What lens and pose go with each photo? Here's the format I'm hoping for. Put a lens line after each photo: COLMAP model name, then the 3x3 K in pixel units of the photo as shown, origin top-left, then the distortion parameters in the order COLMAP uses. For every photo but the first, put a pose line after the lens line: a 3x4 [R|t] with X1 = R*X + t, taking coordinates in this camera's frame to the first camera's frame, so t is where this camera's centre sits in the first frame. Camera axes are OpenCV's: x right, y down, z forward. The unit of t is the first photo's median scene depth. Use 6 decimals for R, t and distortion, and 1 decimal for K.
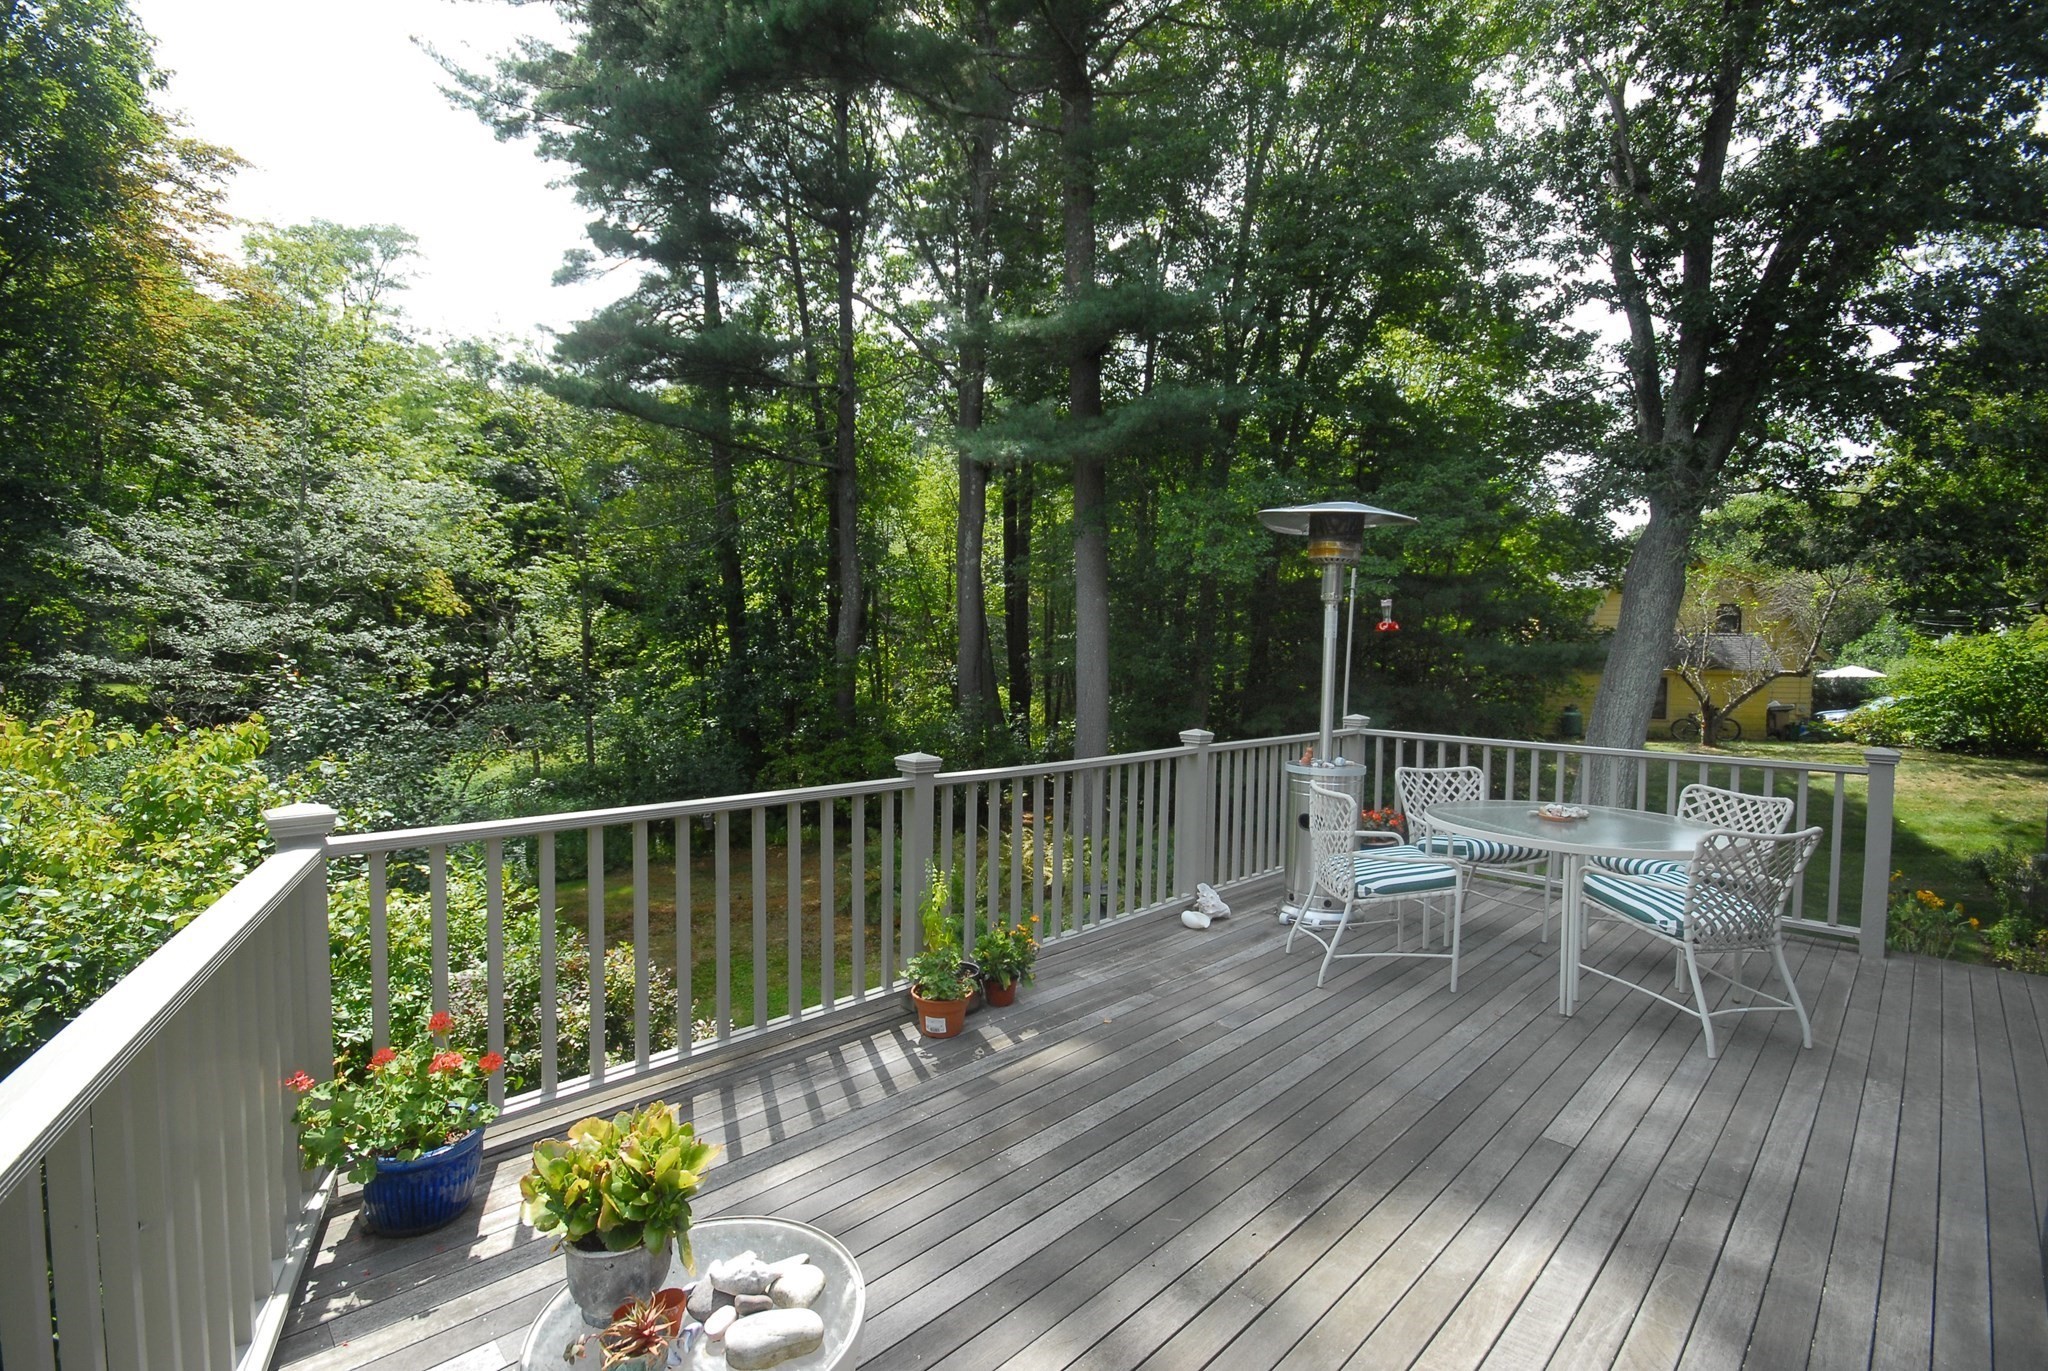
lens RADIAL K [[939.1, 0, 1020.8], [0, 939.1, 671.6], [0, 0, 1]] dist [-0.015216, 0.004661]
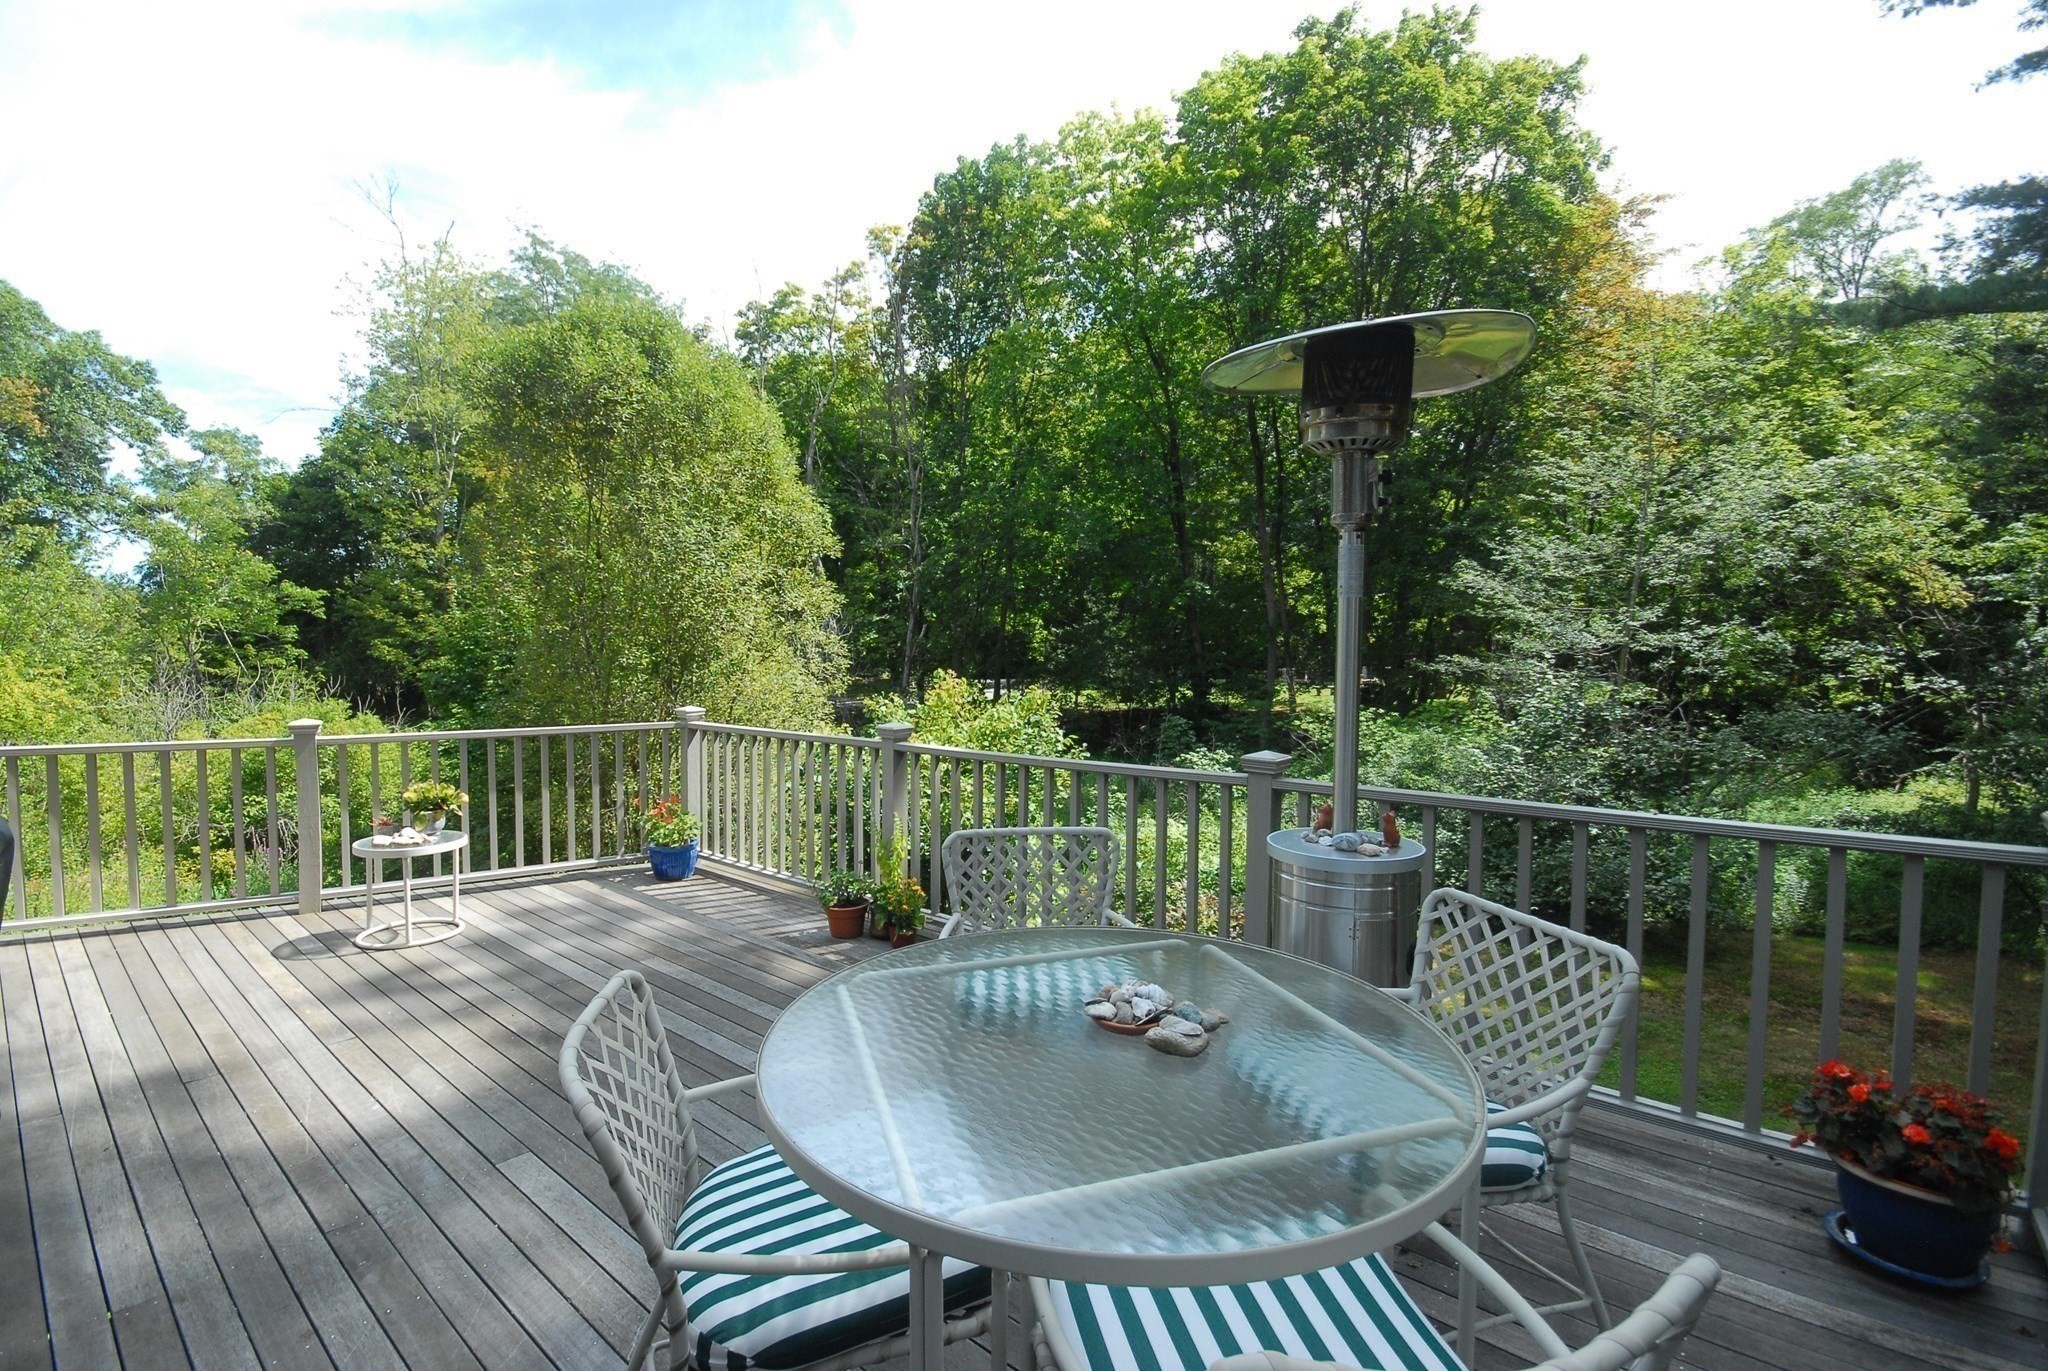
lens RADIAL K [[939.1, 0, 1024.2], [0, 939.1, 692.1], [0, 0, 1]] dist [-0.015216, 0.004661]
pose [[0.074244, 0.040854, -0.996403, 1.330025], [-0.022093, 0.998983, 0.039314, -0.009421], [0.996995, 0.019095, 0.075071, 1.248720]]
